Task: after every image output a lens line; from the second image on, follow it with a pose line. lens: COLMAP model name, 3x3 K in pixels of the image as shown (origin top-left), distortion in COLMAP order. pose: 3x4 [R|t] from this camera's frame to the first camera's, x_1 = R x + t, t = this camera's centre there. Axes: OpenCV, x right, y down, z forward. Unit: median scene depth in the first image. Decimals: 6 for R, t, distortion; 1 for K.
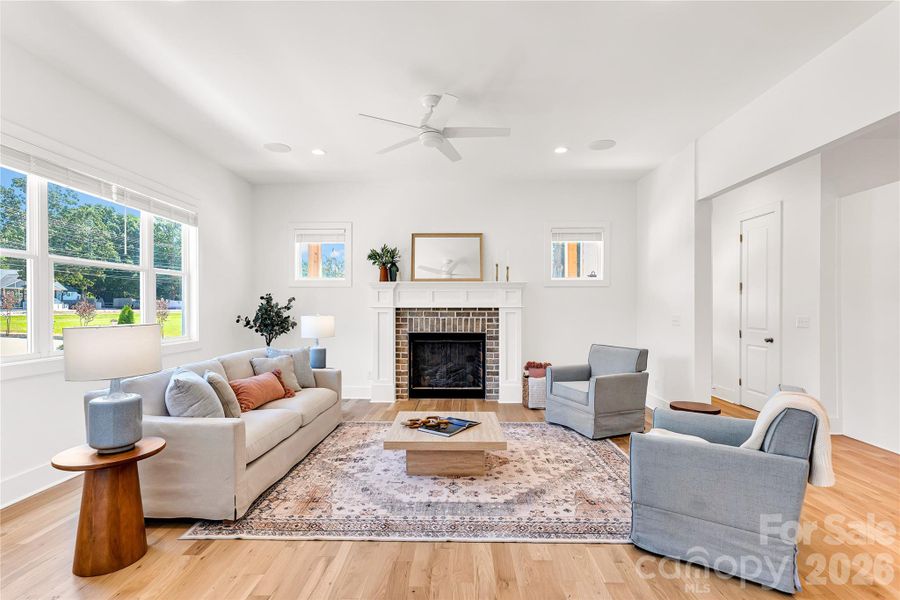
lens RADIAL K [[425.1, 0, 450.3], [0, 425.1, 307.9], [0, 0, 1]] dist [0.006291, 0.002181]
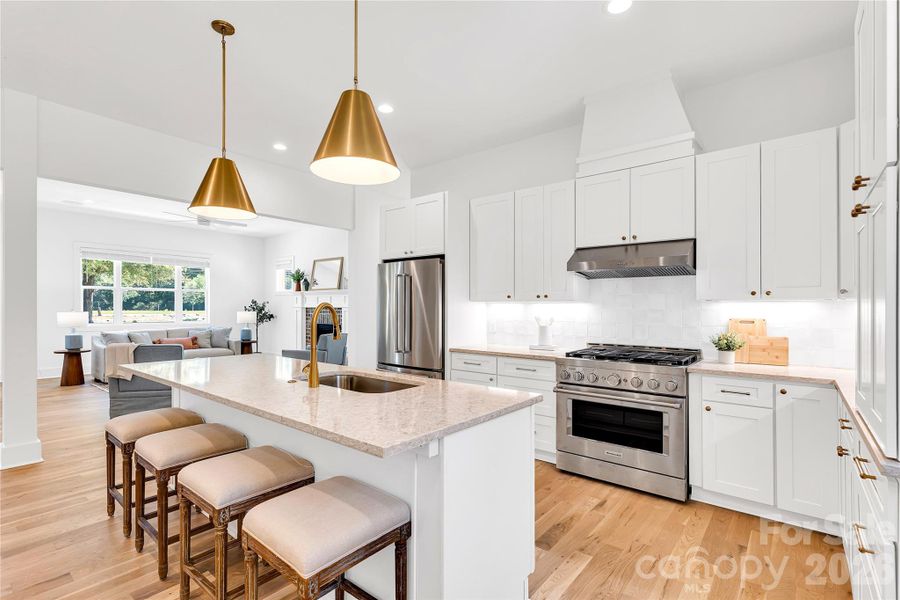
lens RADIAL K [[425.1, 0, 447.1], [0, 425.1, 307.6], [0, 0, 1]] dist [0.006291, 0.002181]
pose [[0.791128, 0.001188, -0.611649, 1.273653], [-0.004153, 0.999985, -0.003429, 0.002807], [0.611636, 0.005253, 0.791122, 0.059568]]
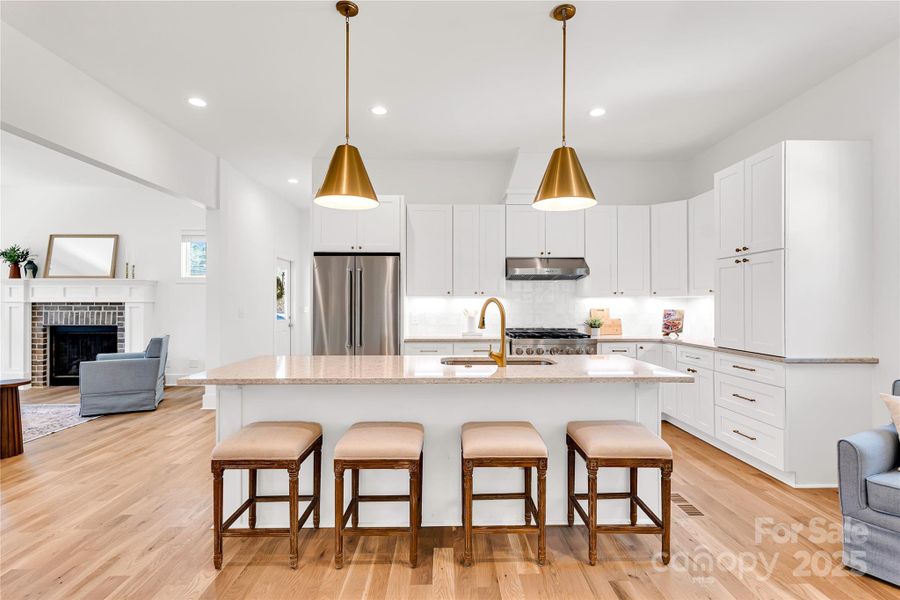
lens RADIAL K [[425.1, 0, 450.9], [0, 425.1, 298.0], [0, 0, 1]] dist [0.006291, 0.002181]
pose [[0.998672, 0.000439, 0.051519, 0.891876], [0.000393, 0.999870, -0.016133, 0.006205], [-0.051519, 0.016131, 0.998542, -0.153871]]
